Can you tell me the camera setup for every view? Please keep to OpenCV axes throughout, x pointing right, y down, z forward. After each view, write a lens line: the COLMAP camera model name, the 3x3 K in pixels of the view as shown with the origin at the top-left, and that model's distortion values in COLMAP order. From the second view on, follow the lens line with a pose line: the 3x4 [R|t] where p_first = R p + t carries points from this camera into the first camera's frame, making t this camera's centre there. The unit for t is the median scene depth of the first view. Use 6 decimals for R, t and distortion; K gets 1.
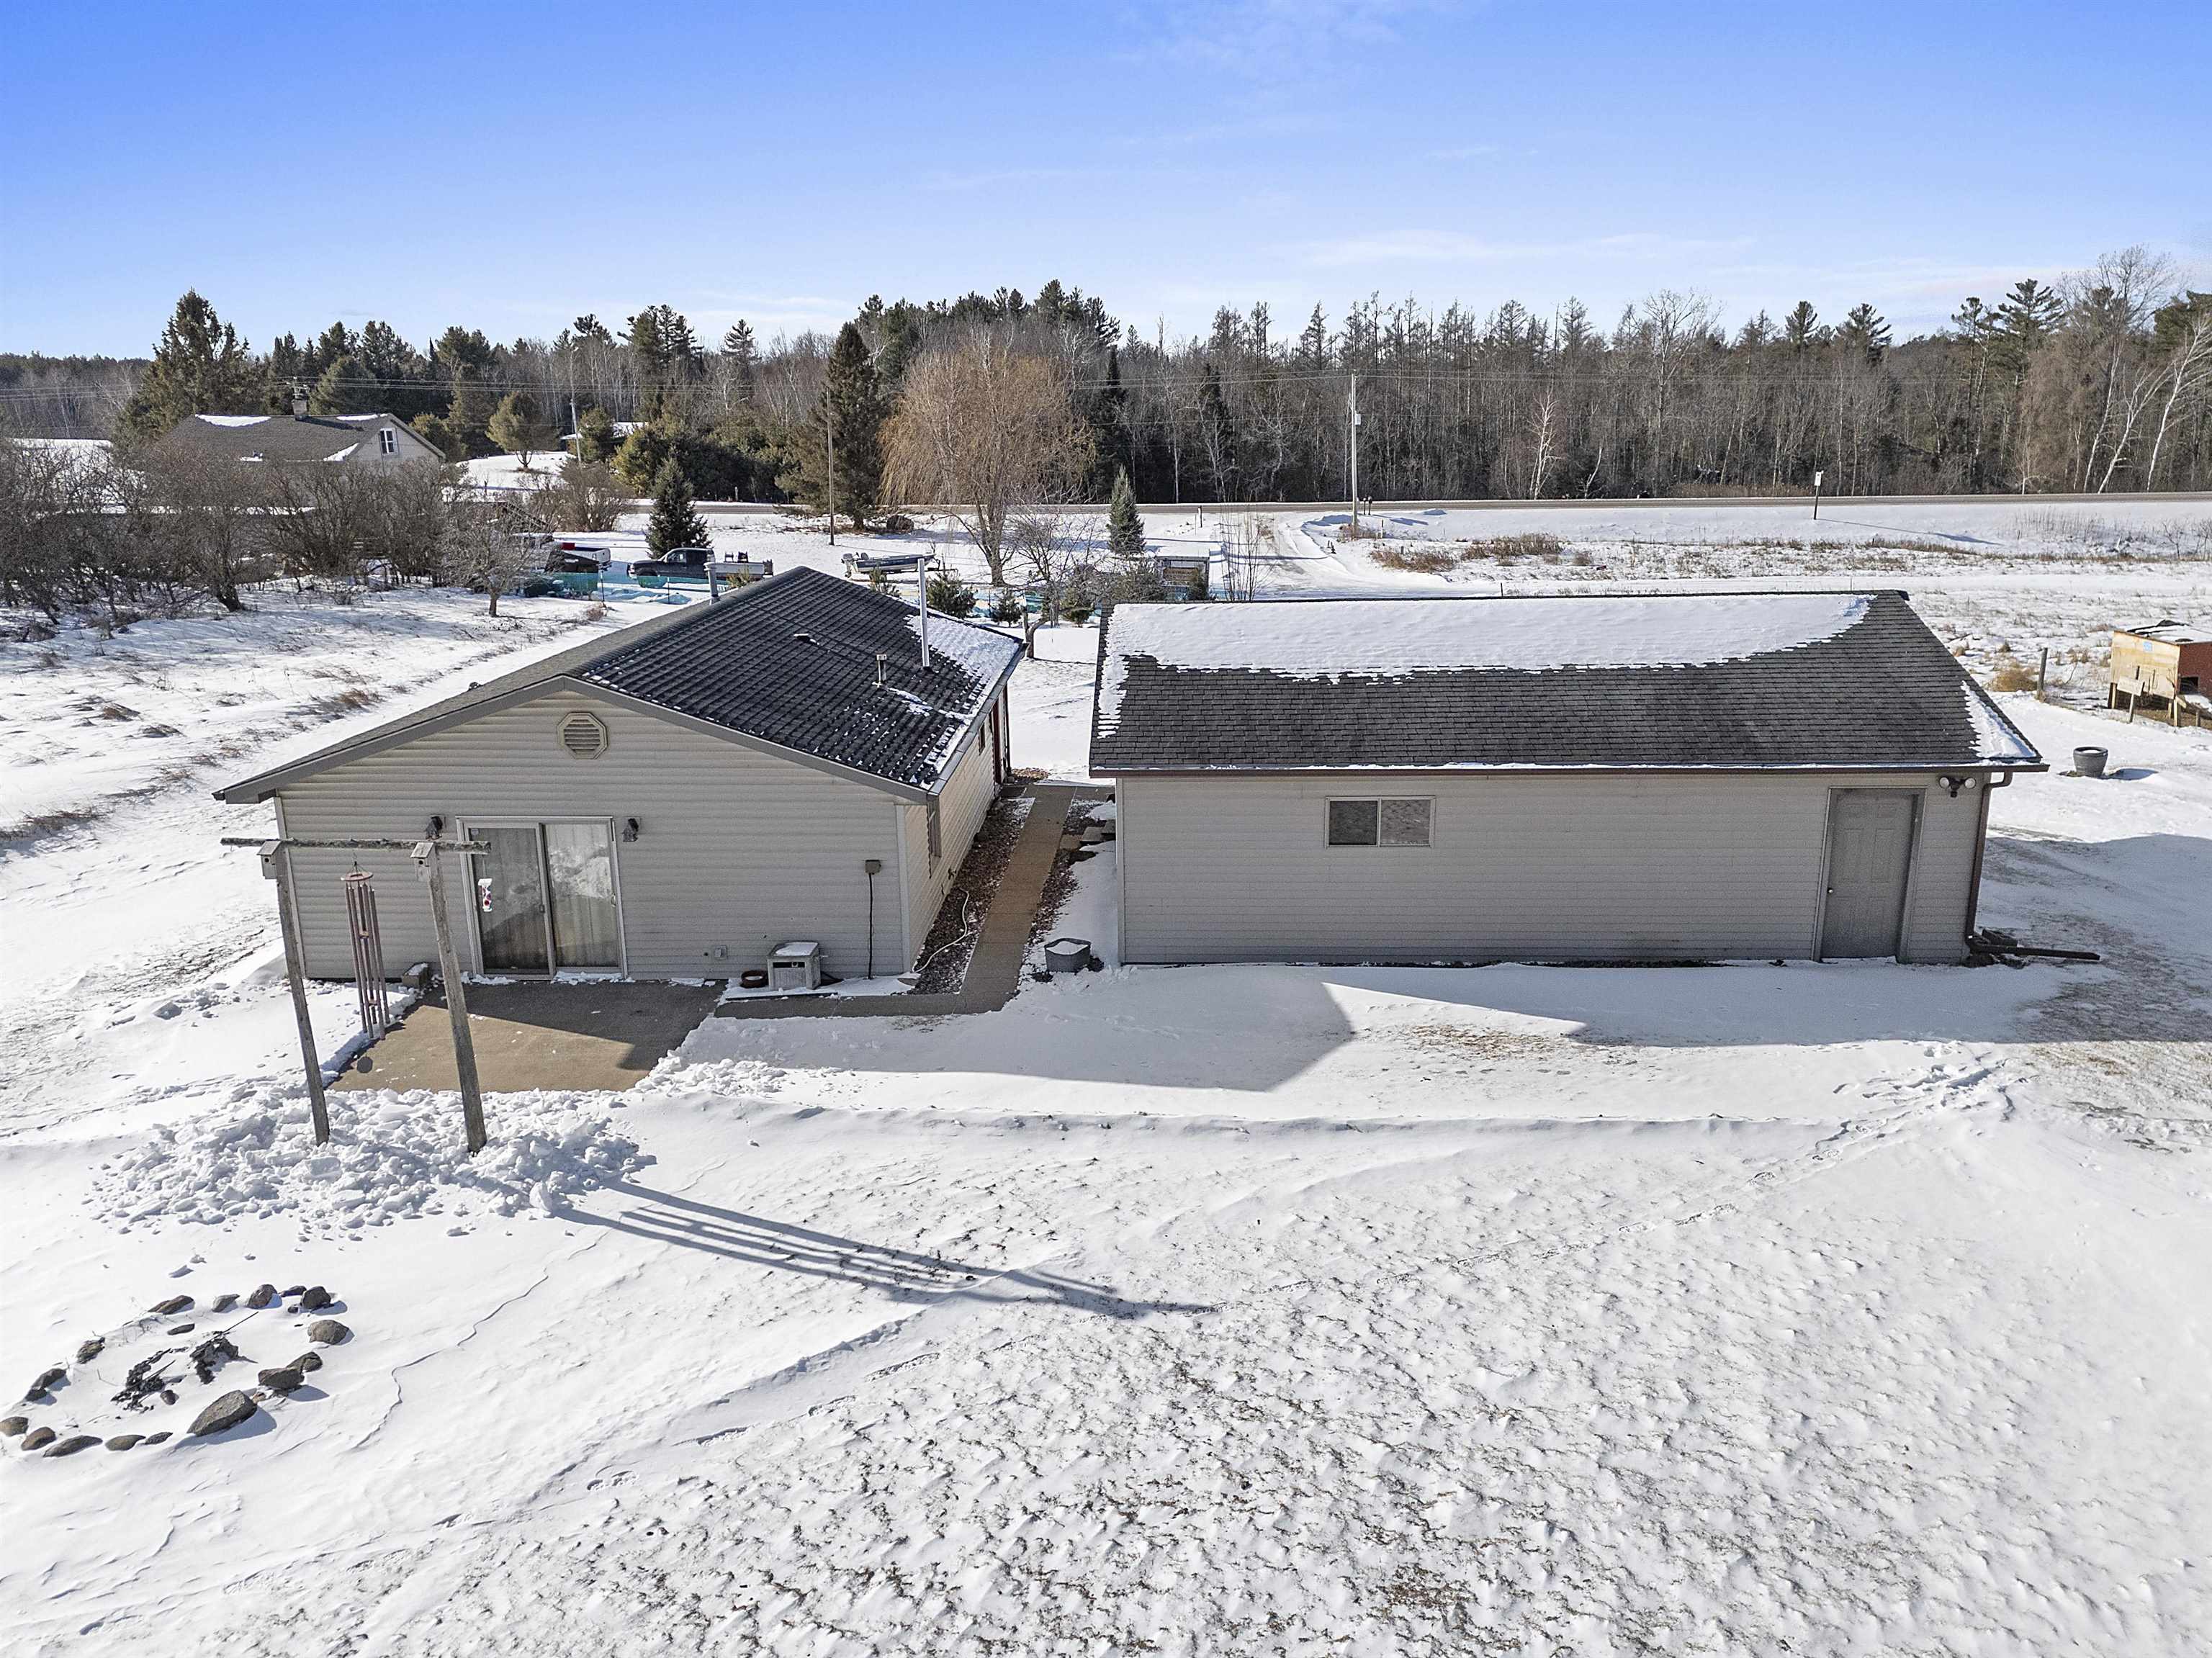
lens RADIAL K [[1600.4, 0, 1112.9], [0, 1600.4, 825.7], [0, 0, 1]] dist [0.091760, -0.078826]
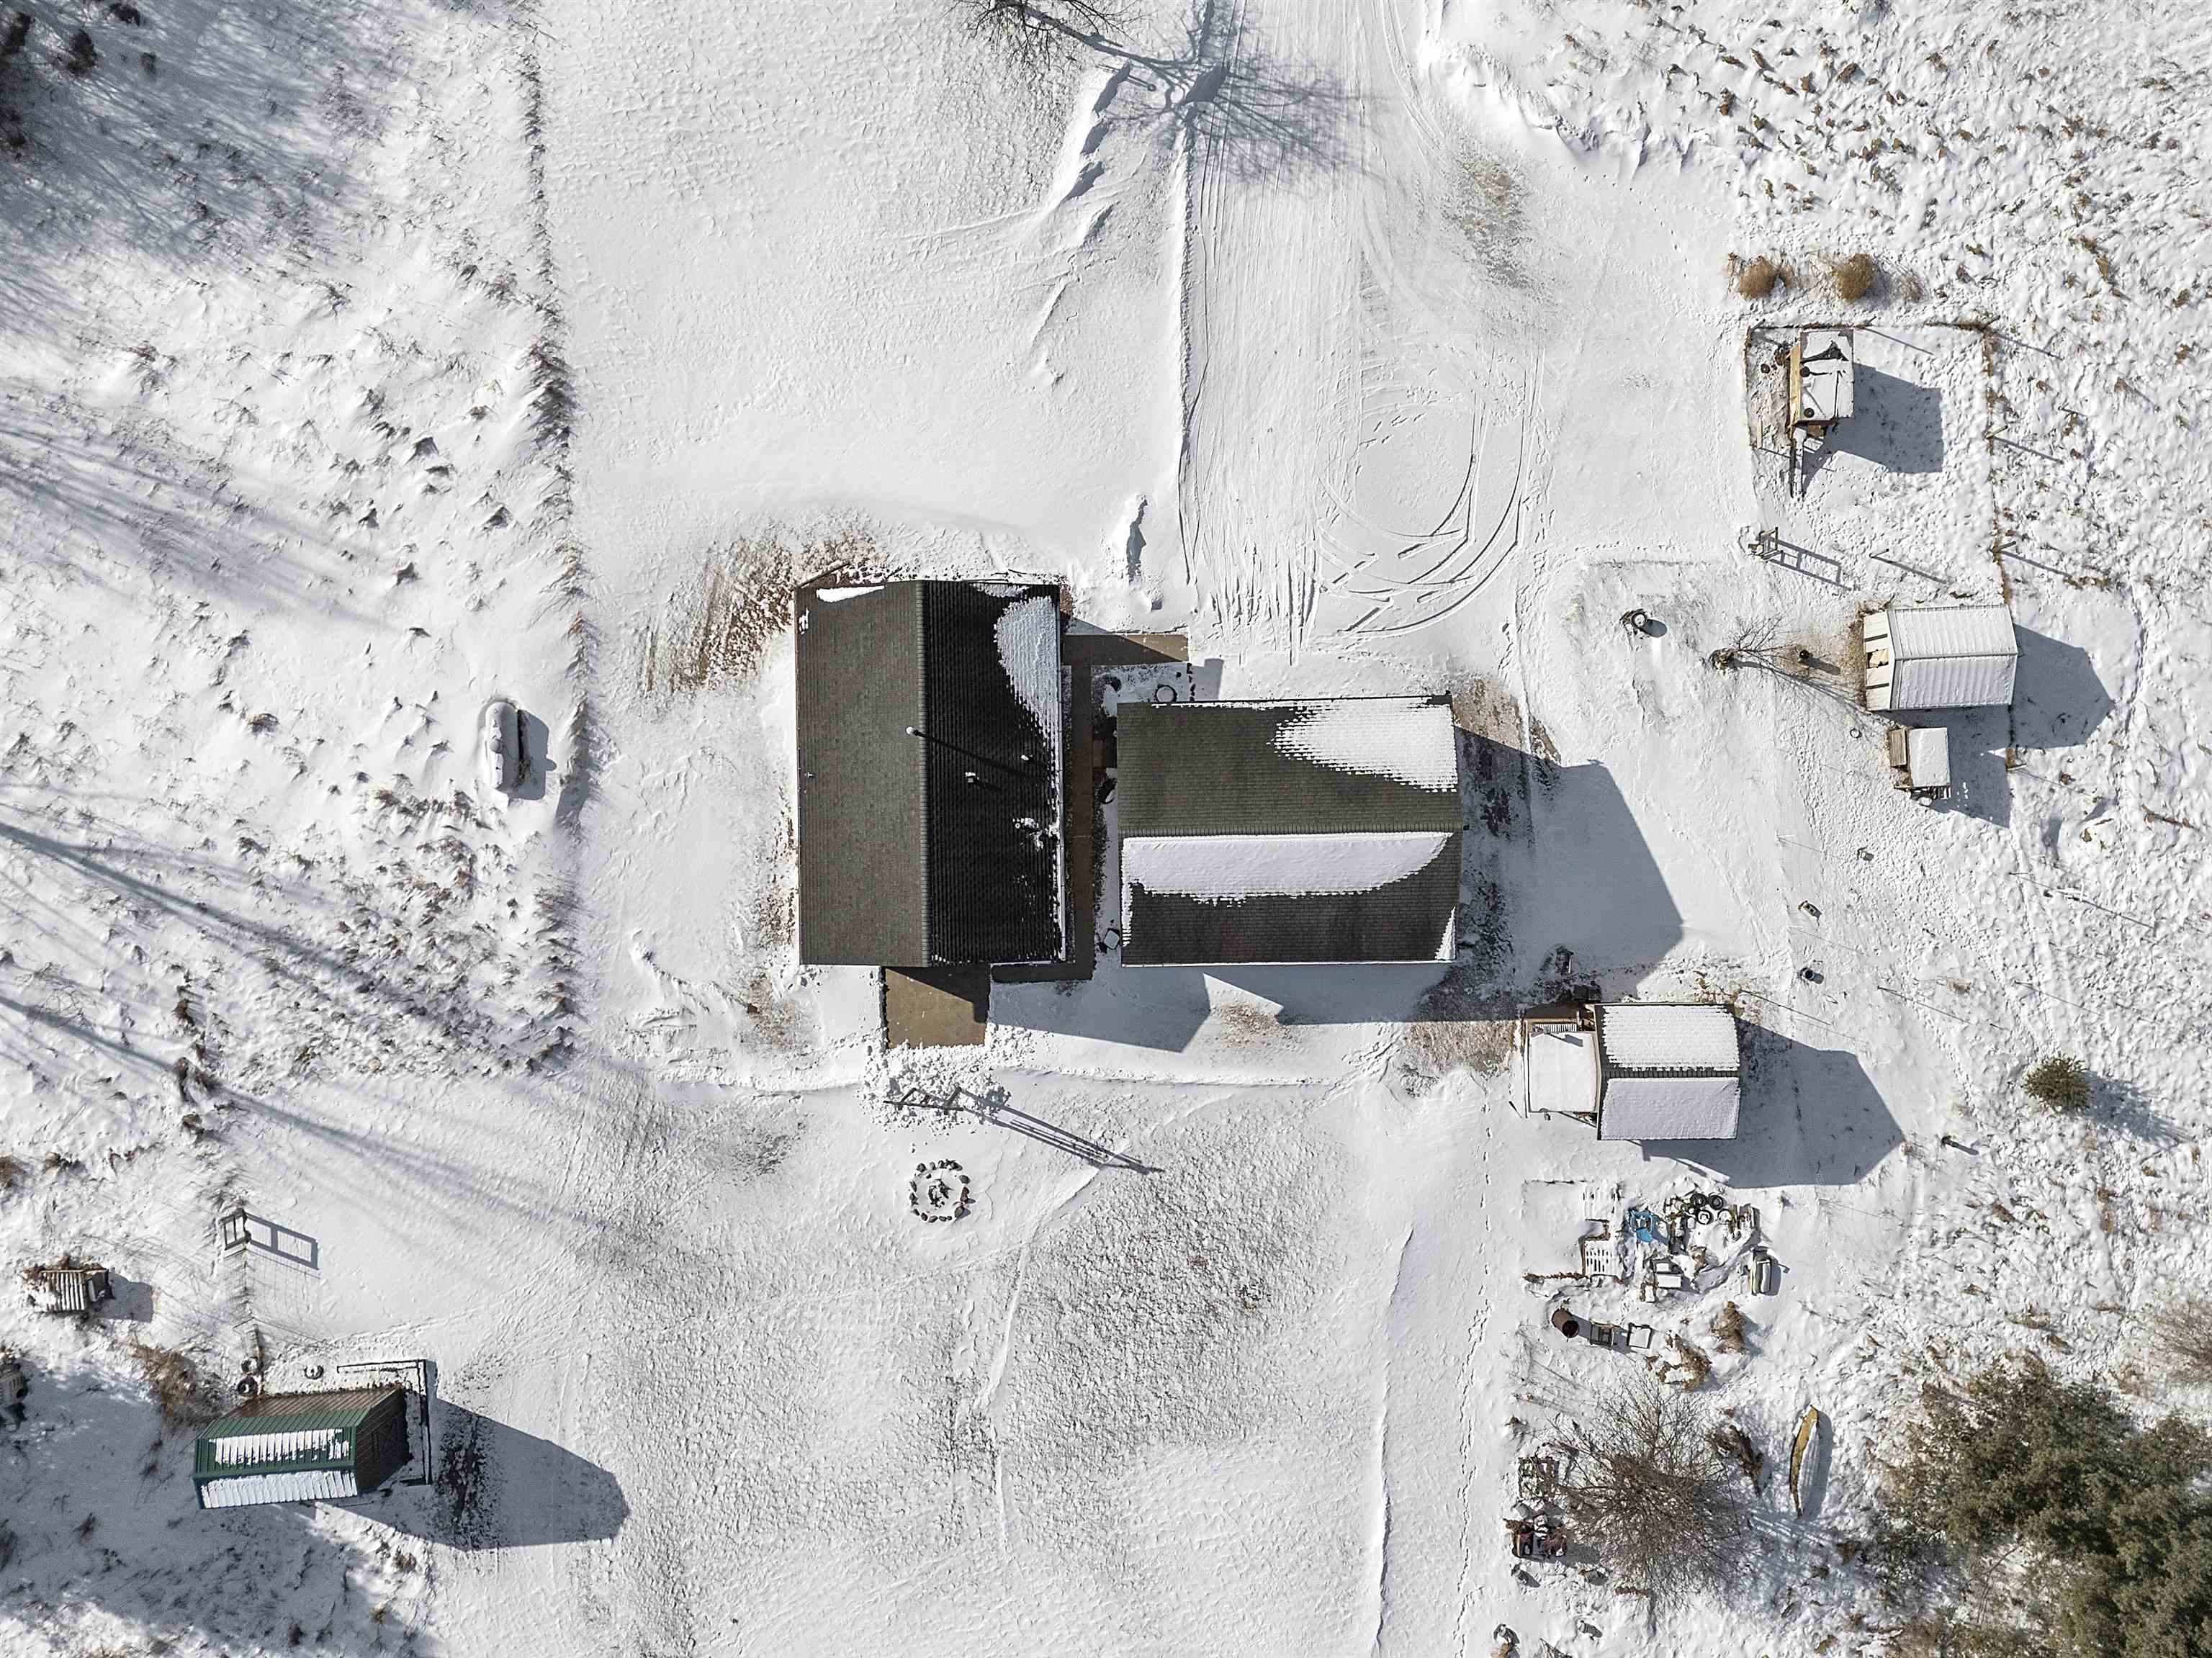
lens RADIAL K [[1600.4, 0, 1112.9], [0, 1600.4, 825.7], [0, 0, 1]] dist [0.091760, -0.078826]
pose [[0.998375, -0.056734, -0.005348, -0.000348], [0.019443, 0.250916, 0.967814, -3.685178], [-0.053566, -0.966345, 0.251611, 0.719110]]
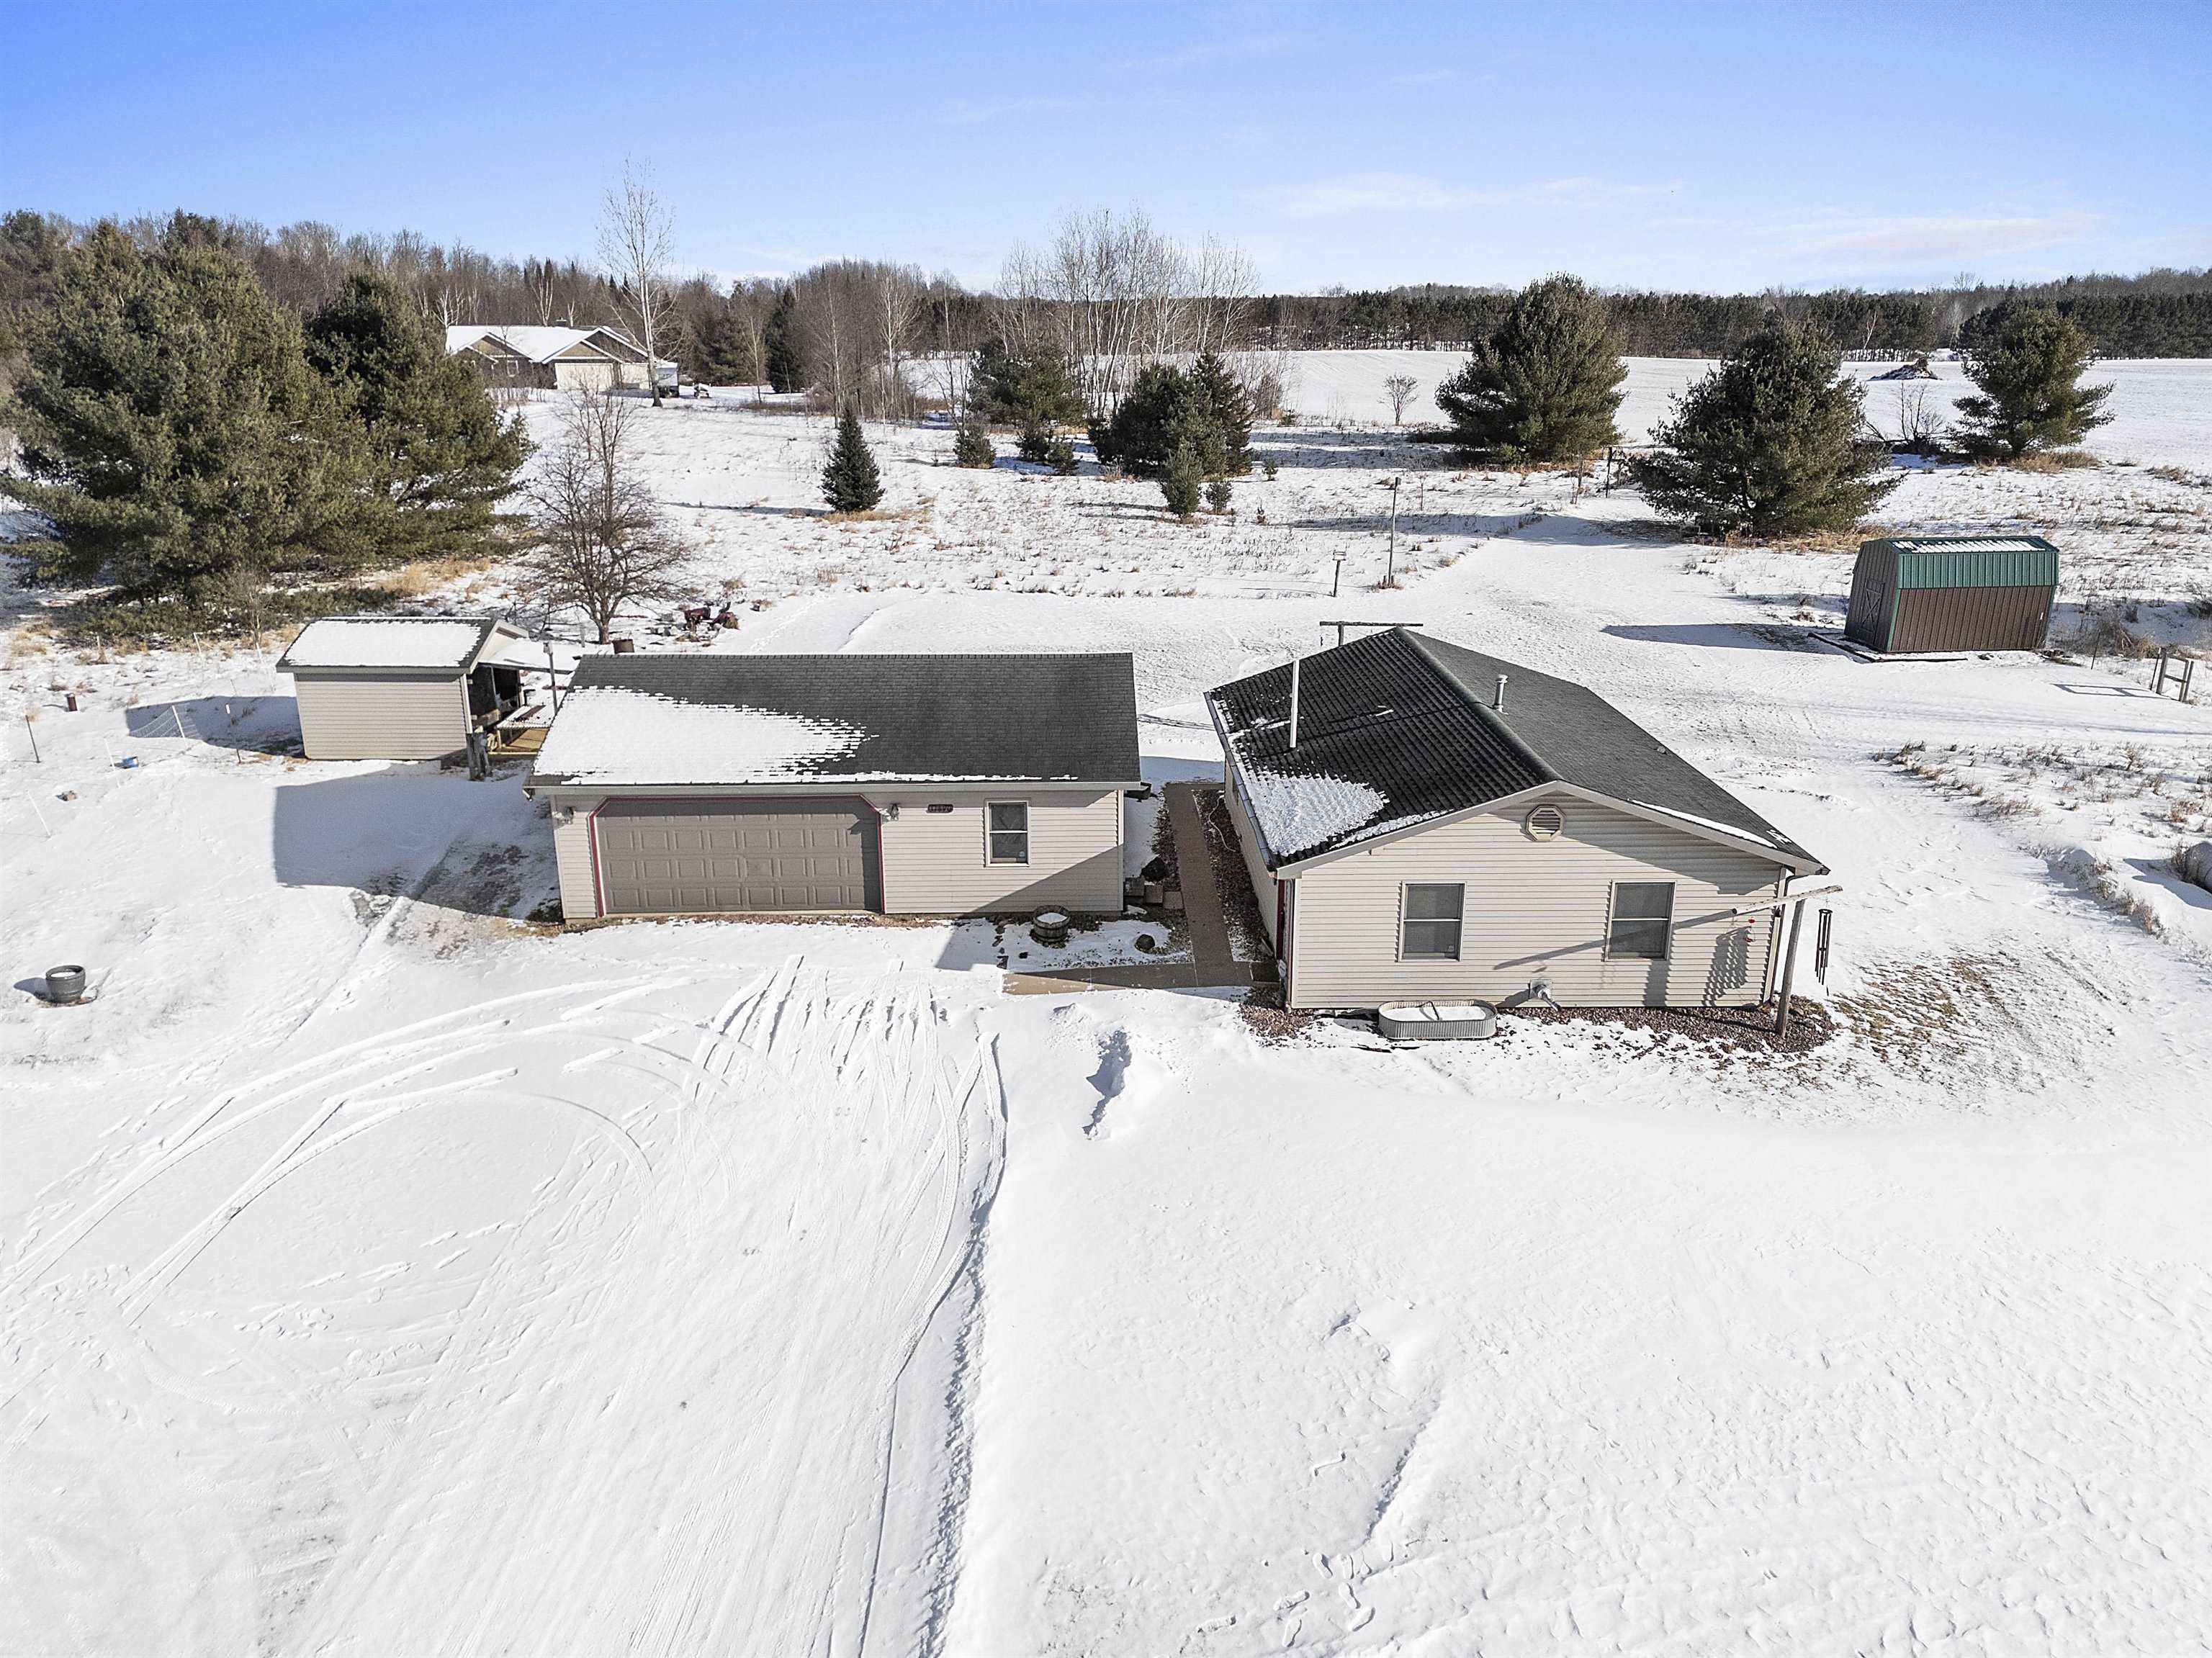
lens RADIAL K [[1600.4, 0, 1112.9], [0, 1600.4, 825.7], [0, 0, 1]] dist [0.091760, -0.078826]
pose [[-0.997416, 0.037885, -0.061038, 0.162895], [-0.001173, 0.840945, 0.541120, -1.259160], [0.071829, 0.539794, -0.838727, 3.616436]]
